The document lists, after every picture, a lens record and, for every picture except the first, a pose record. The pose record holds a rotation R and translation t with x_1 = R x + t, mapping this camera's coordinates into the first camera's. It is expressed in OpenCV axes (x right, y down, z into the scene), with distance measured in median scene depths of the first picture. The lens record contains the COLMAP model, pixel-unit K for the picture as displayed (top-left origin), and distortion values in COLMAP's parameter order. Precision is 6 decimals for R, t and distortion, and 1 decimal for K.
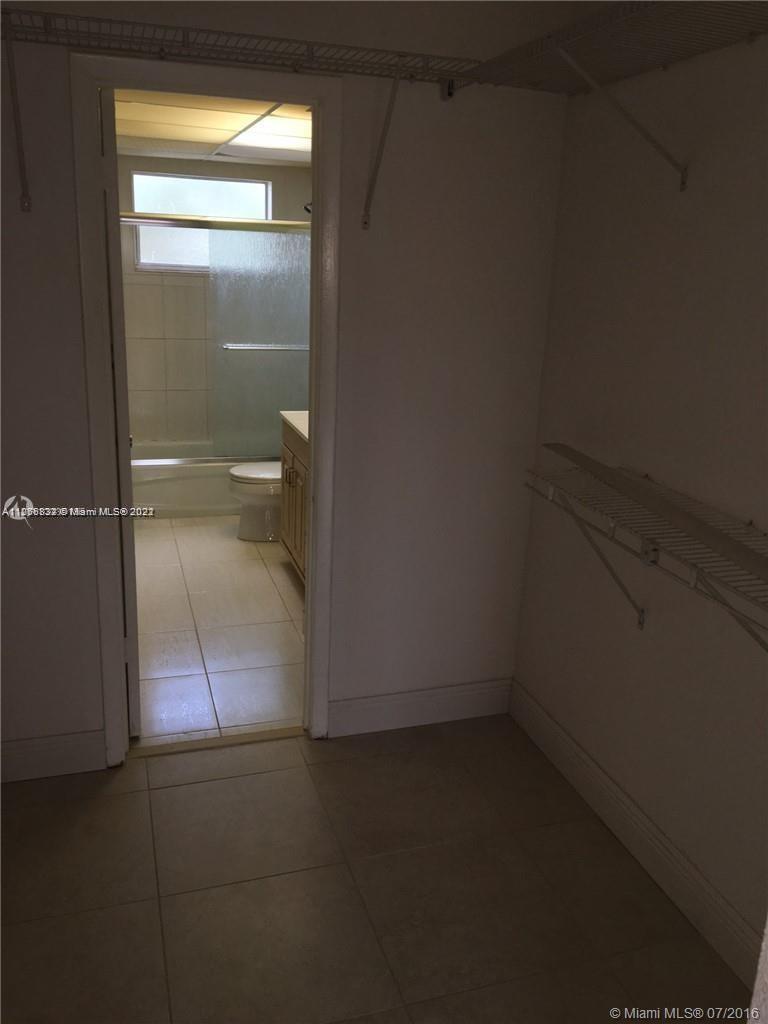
lens RADIAL K [[879.7, 0, 384.2], [0, 879.7, 513.0], [0, 0, 1]] dist [0.072239, -0.108591]
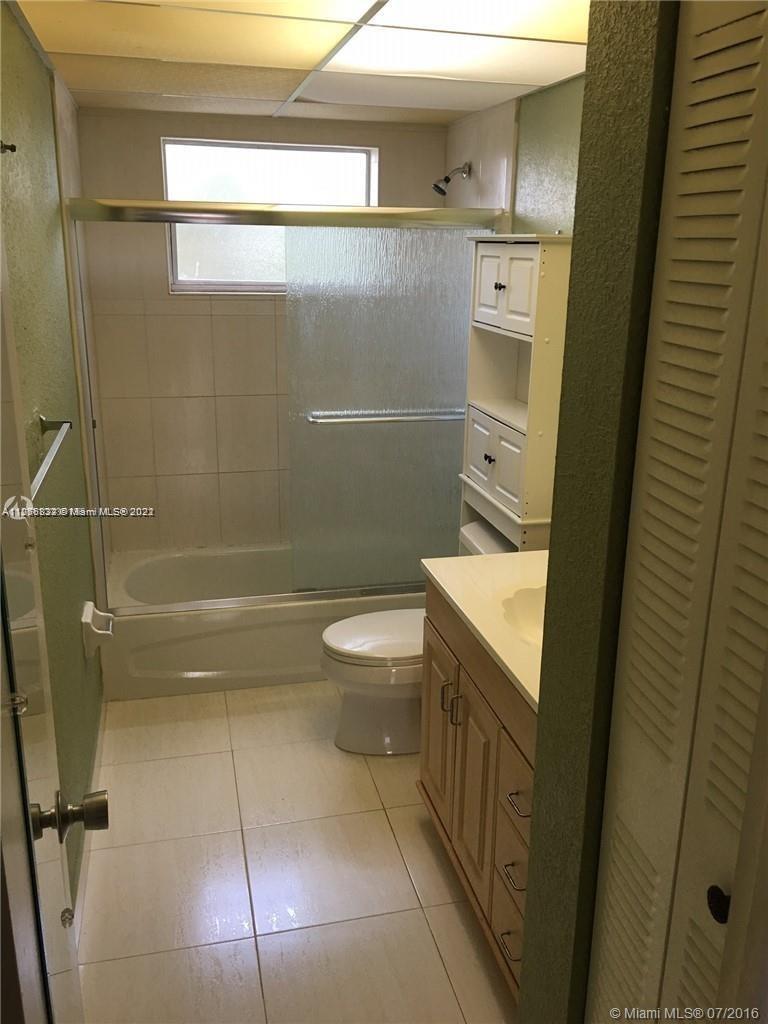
lens RADIAL K [[879.7, 0, 384.9], [0, 879.7, 519.3], [0, 0, 1]] dist [0.072239, -0.108591]
pose [[0.997437, -0.004493, -0.071413, -0.086981], [0.005812, 0.999816, 0.018261, -0.129882], [0.071318, -0.018629, 0.997280, 0.396978]]
